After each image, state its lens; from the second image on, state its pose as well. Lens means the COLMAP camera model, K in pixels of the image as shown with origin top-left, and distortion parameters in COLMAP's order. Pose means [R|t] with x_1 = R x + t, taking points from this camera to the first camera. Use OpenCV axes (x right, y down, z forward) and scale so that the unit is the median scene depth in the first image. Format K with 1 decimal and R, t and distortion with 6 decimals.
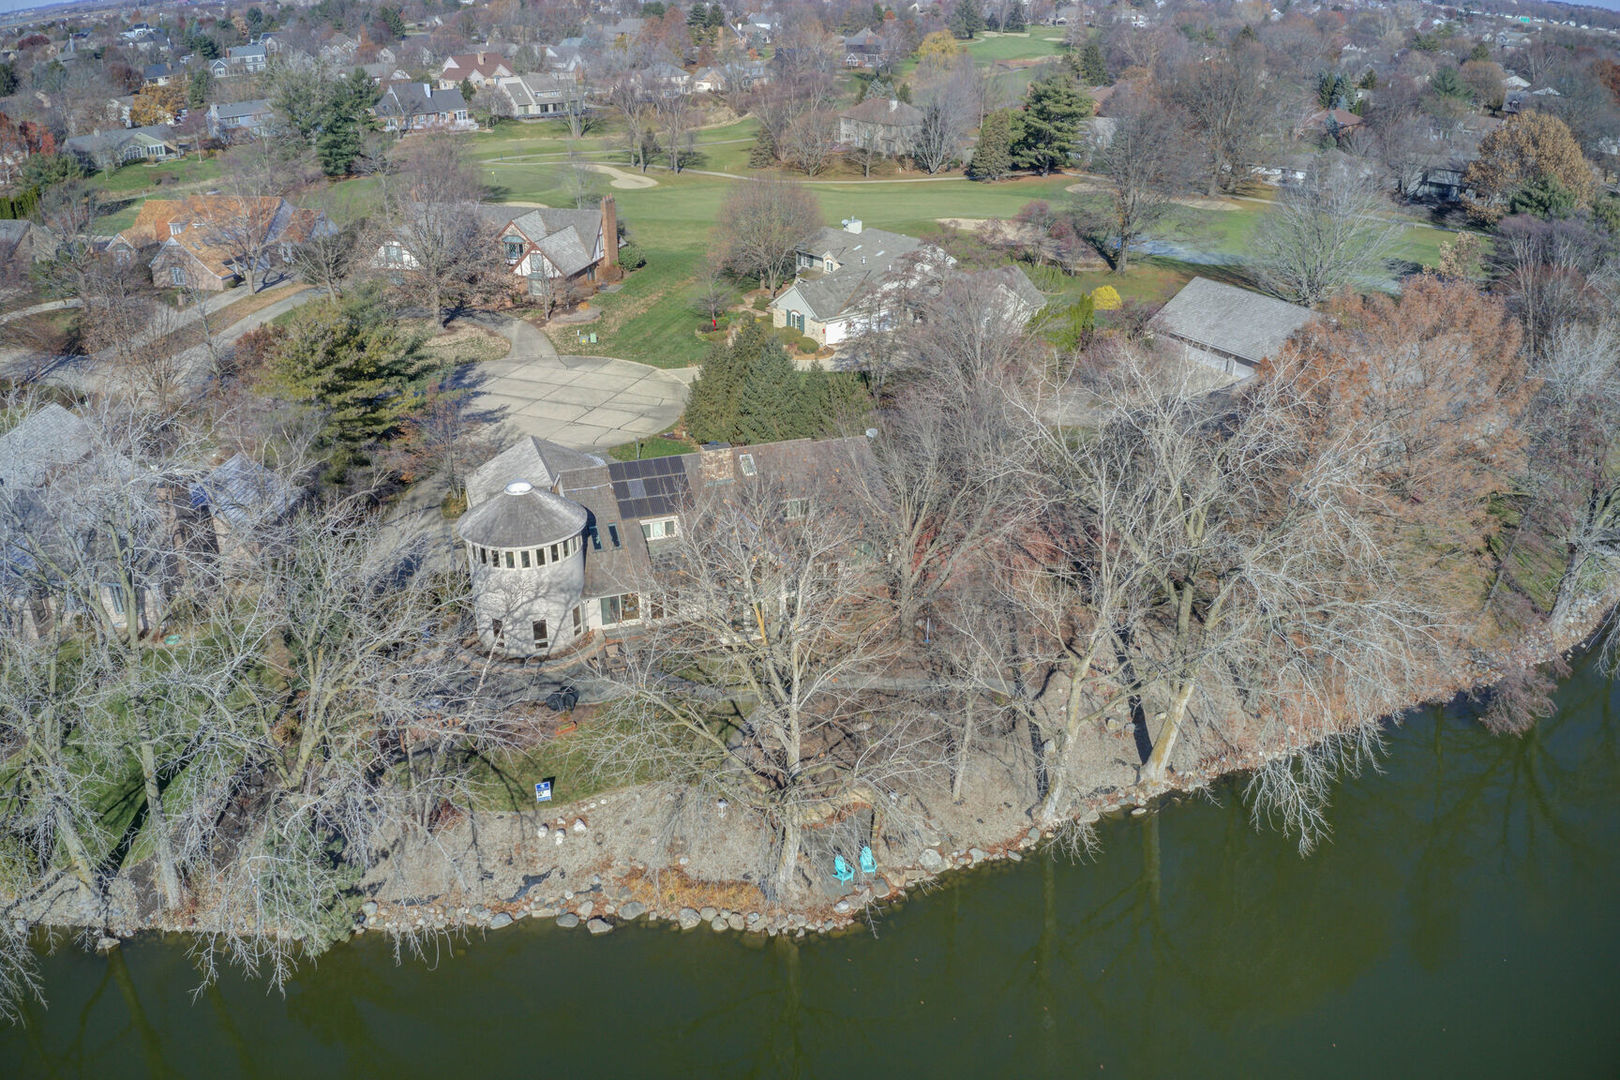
lens RADIAL K [[1233.1, 0, 810.0], [0, 1233.1, 540.0], [0, 0, 1]] dist [0.049409, -0.300824]
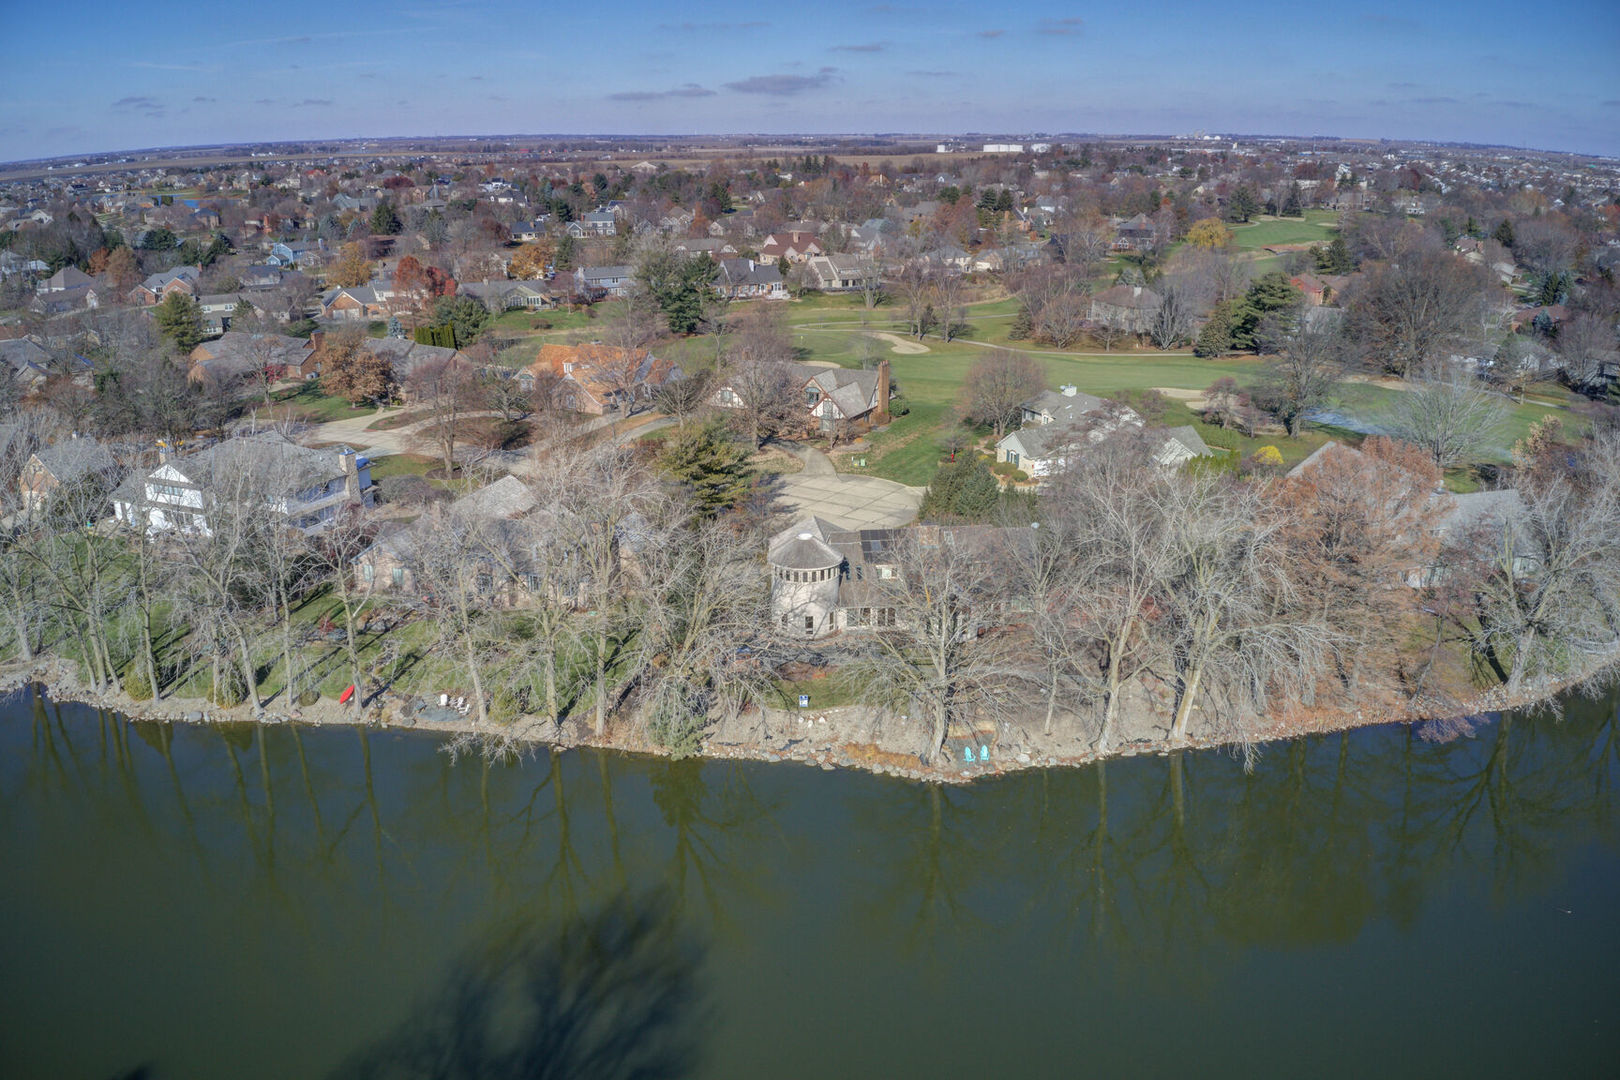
lens RADIAL K [[1233.1, 0, 810.0], [0, 1233.1, 540.0], [0, 0, 1]] dist [0.049409, -0.300824]
pose [[0.973410, 0.068149, -0.218696, 0.065868], [-0.094282, 0.989297, -0.111364, 0.071987], [0.208766, 0.129022, 0.969417, -0.298088]]
